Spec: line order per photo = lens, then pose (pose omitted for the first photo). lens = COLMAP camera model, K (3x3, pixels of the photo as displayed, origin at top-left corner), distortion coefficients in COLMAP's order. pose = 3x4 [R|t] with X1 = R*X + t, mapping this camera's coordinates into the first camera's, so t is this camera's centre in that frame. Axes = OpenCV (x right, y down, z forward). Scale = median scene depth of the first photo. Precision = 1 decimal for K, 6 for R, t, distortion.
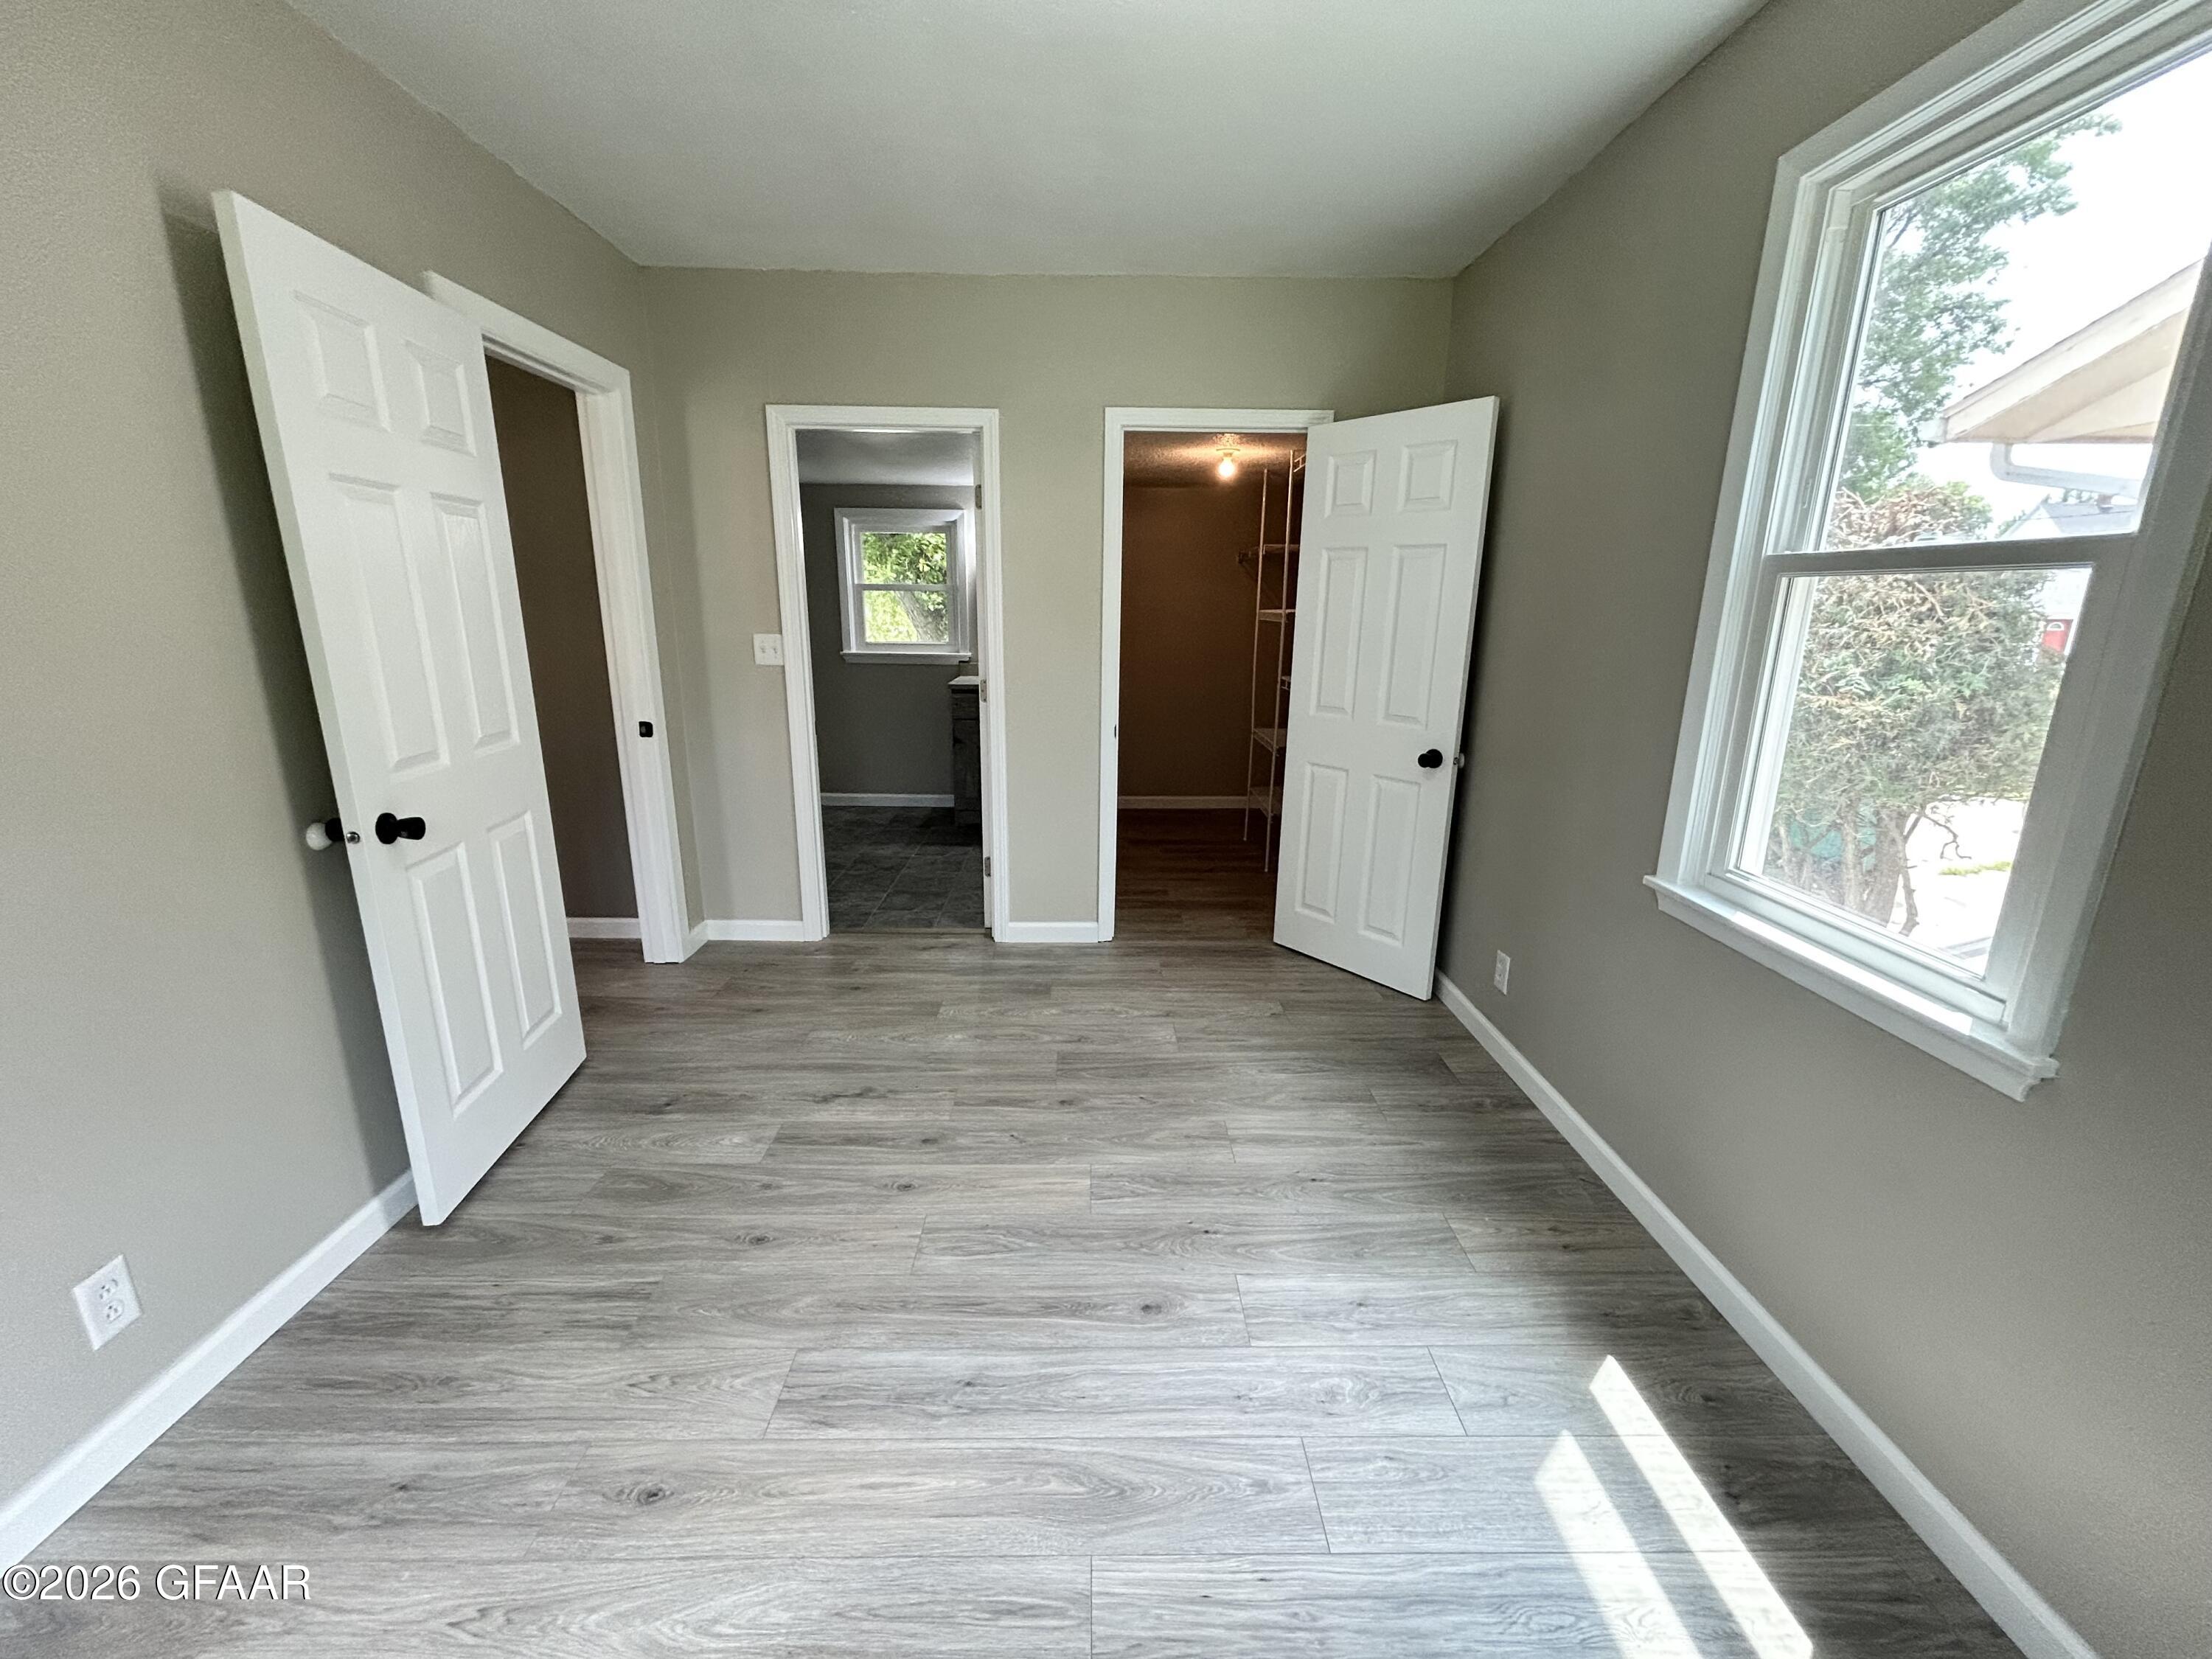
lens RADIAL K [[893.1, 0, 1116.7], [0, 893.1, 825.7], [0, 0, 1]] dist [-0.003609, 0.001337]
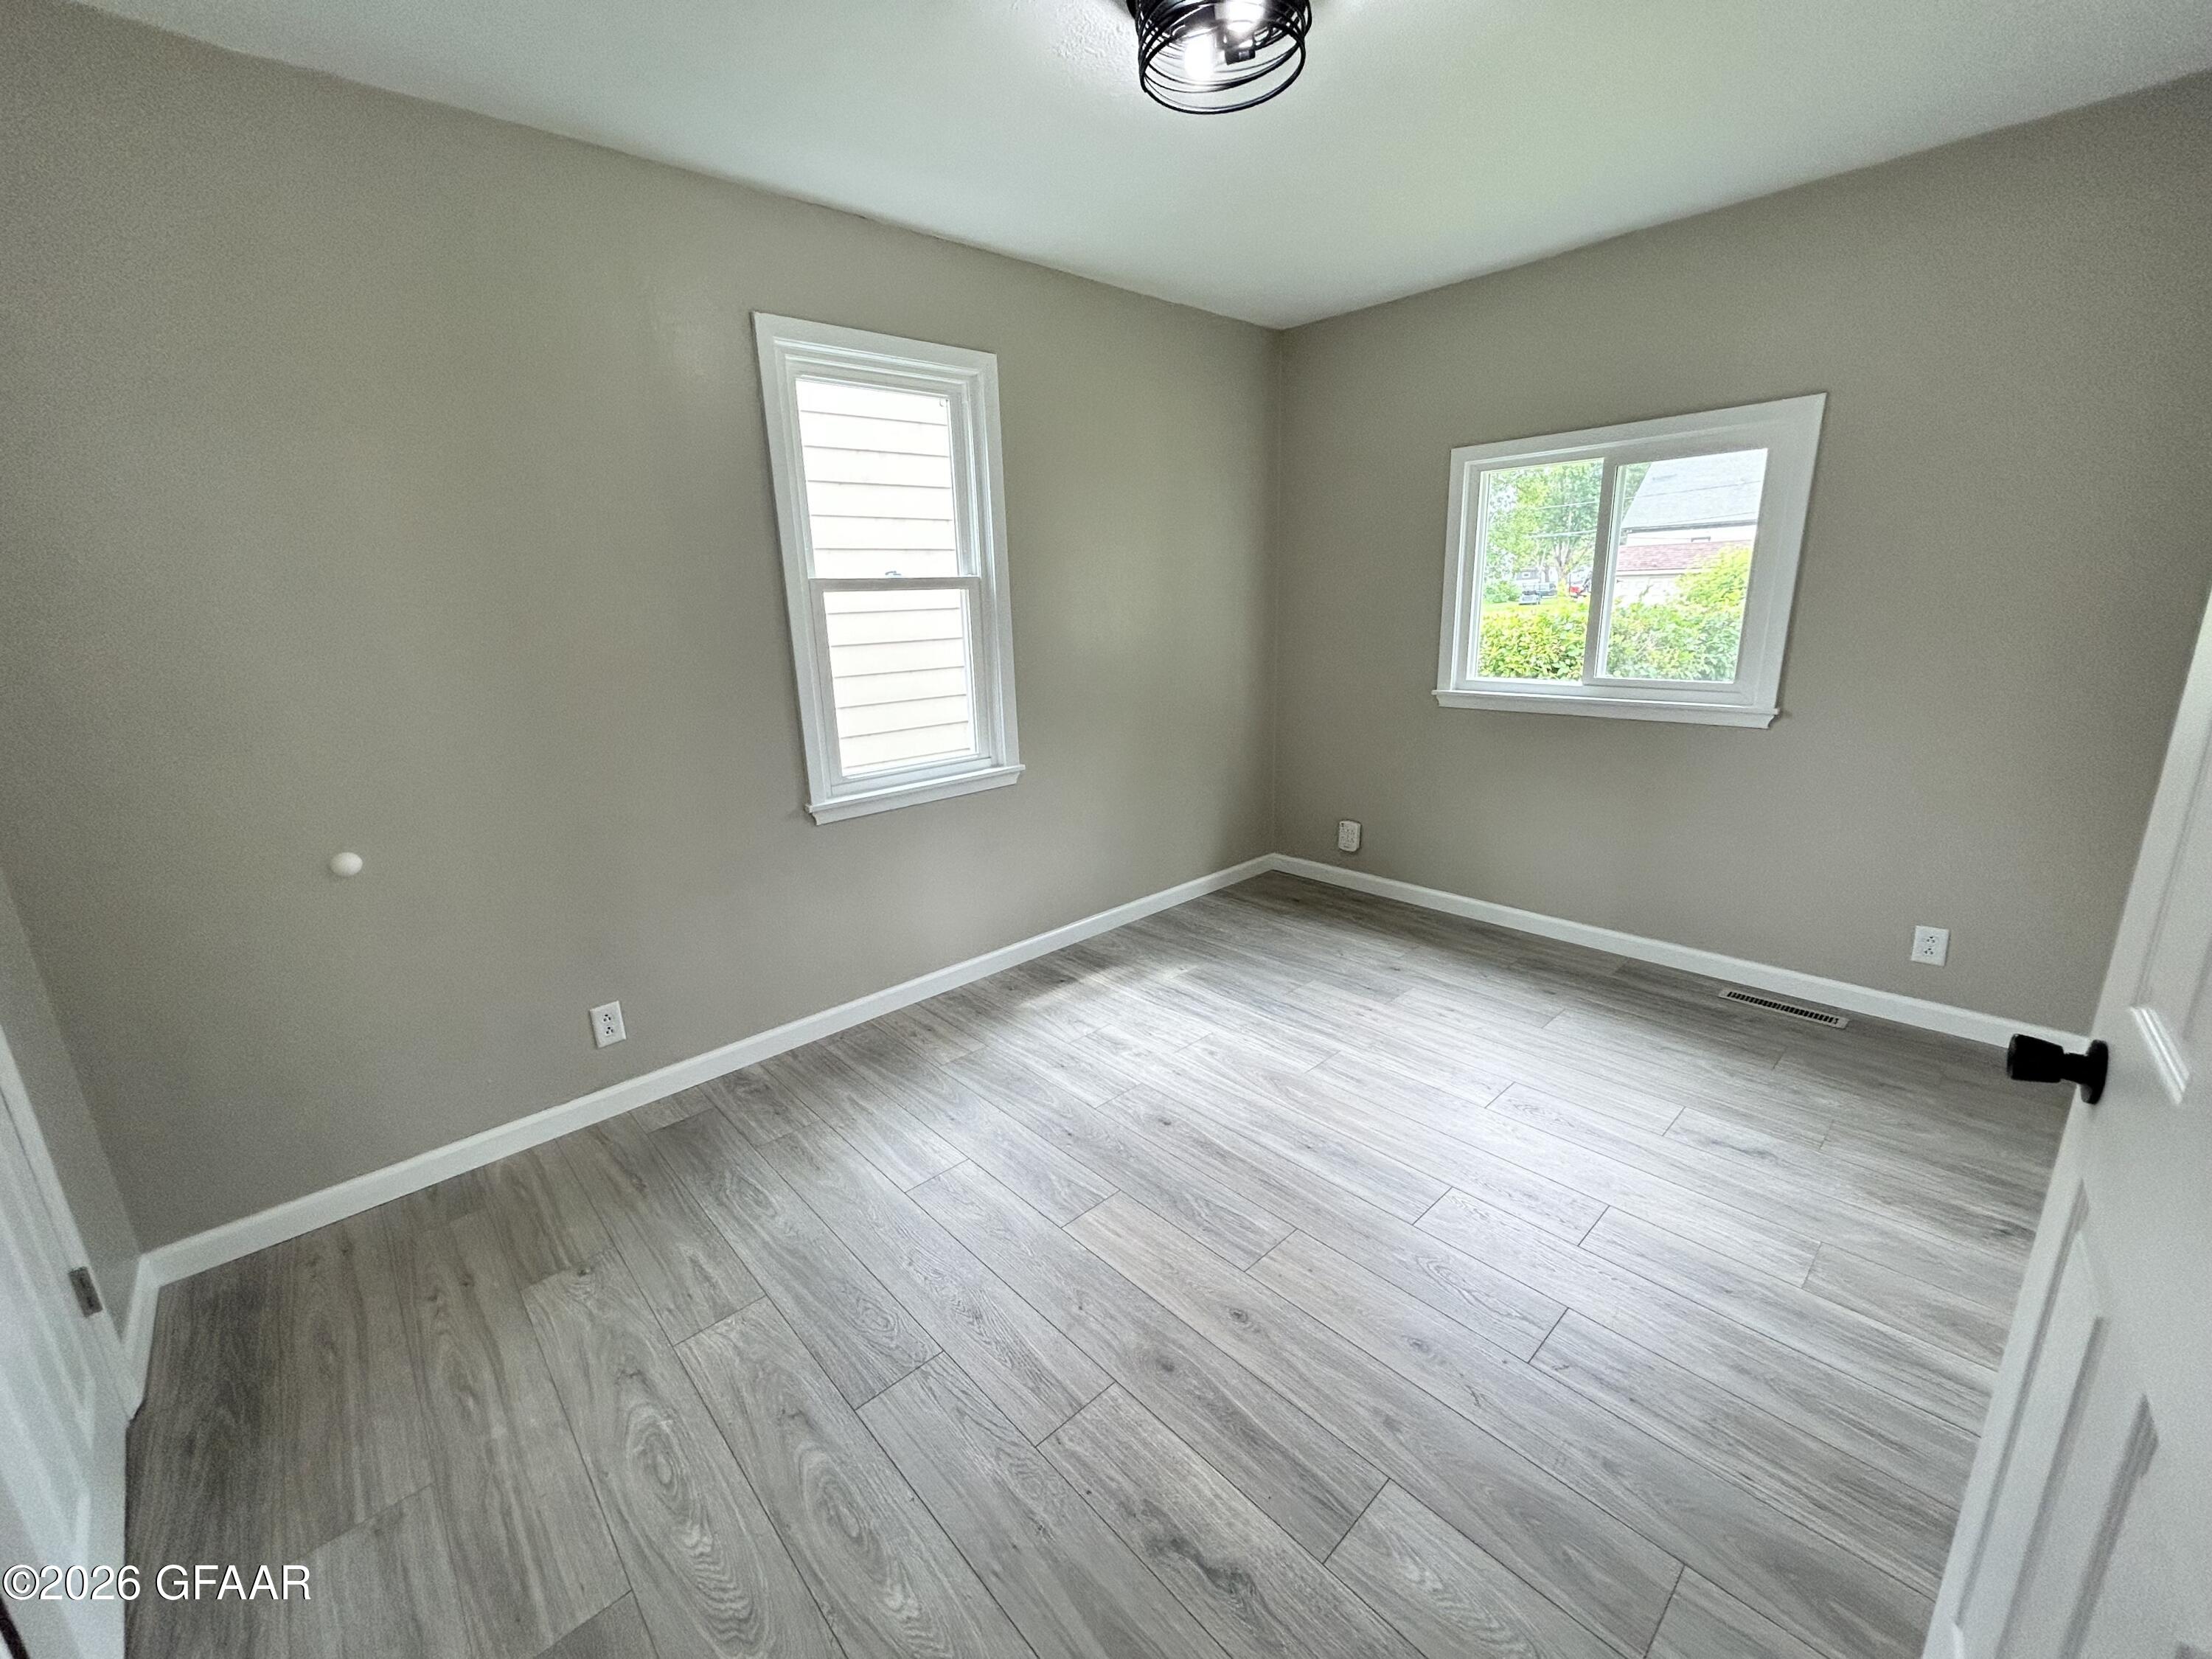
lens RADIAL K [[893.1, 0, 1095.7], [0, 893.1, 823.5], [0, 0, 1]] dist [-0.003609, 0.001337]
pose [[-0.653869, -0.175218, 0.736040, -0.655535], [0.213039, 0.890818, 0.401319, -0.347342], [-0.725996, 0.419215, -0.545150, 1.313308]]
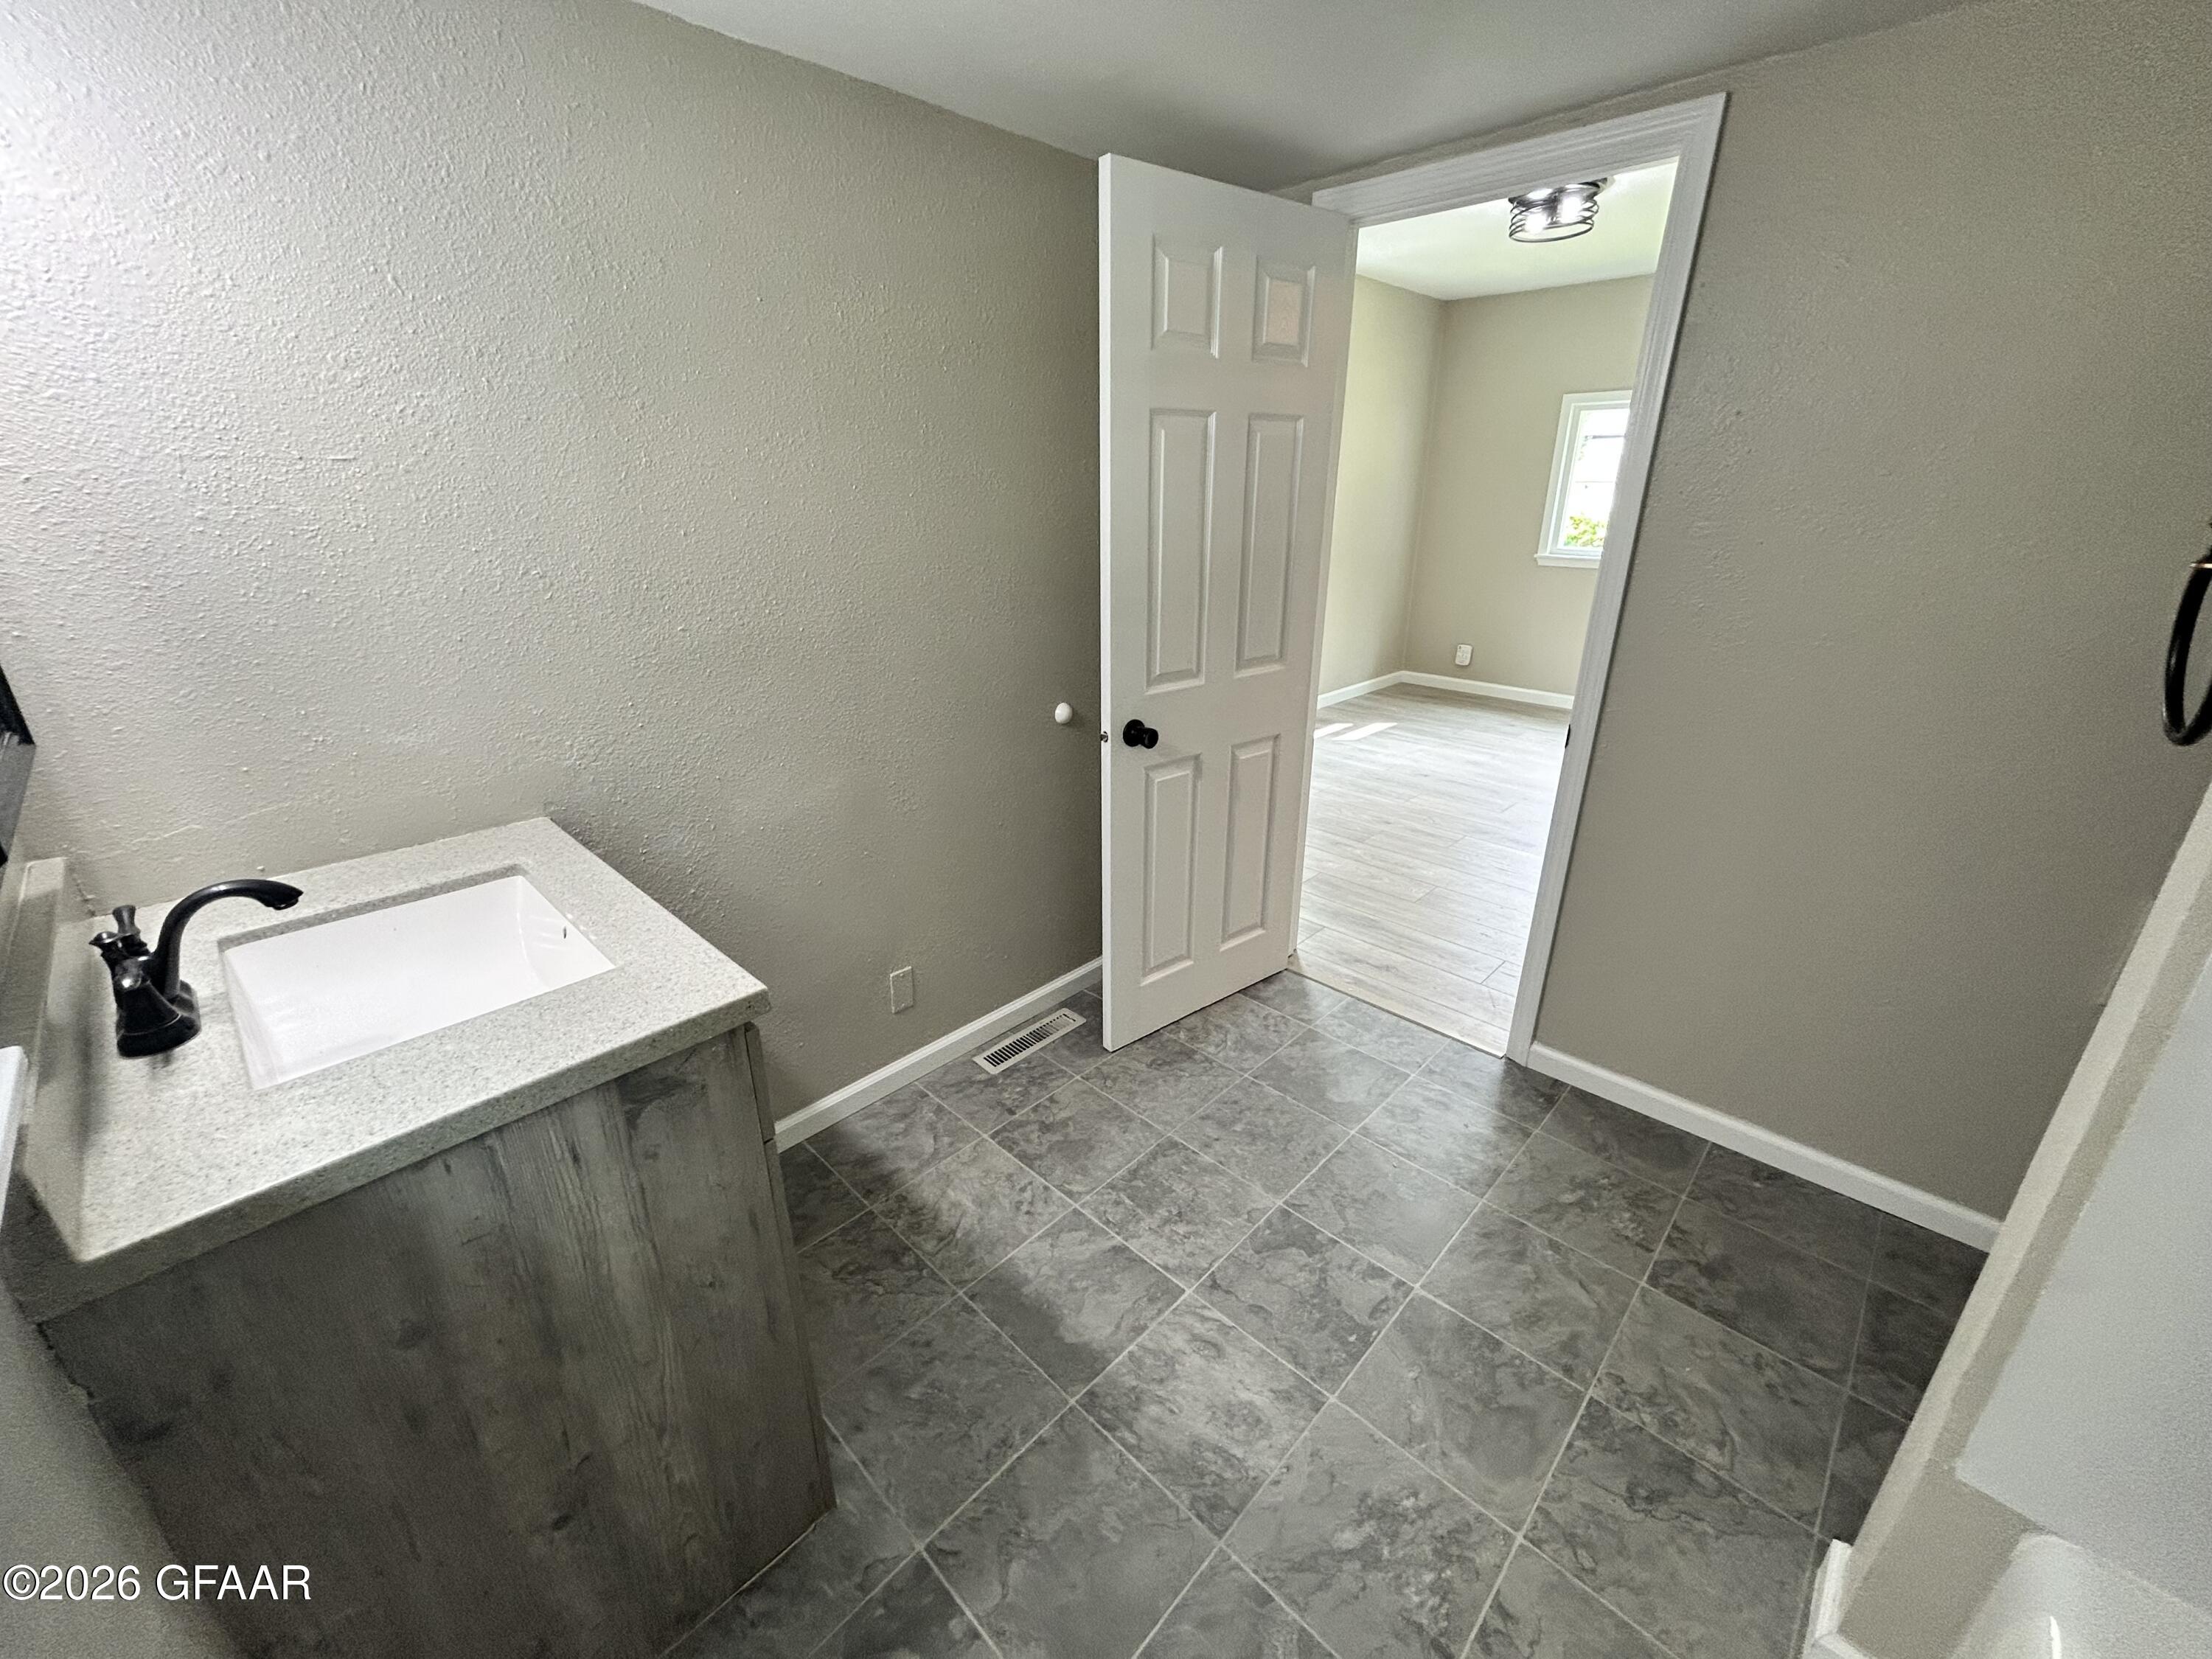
lens RADIAL K [[893.1, 0, 1104.1], [0, 893.1, 826.2], [0, 0, 1]] dist [-0.003609, 0.001337]
pose [[-0.699014, -0.268180, 0.662917, -0.851077], [0.167687, 0.839698, 0.516515, -0.653866], [-0.695169, 0.472214, -0.541991, 2.495971]]
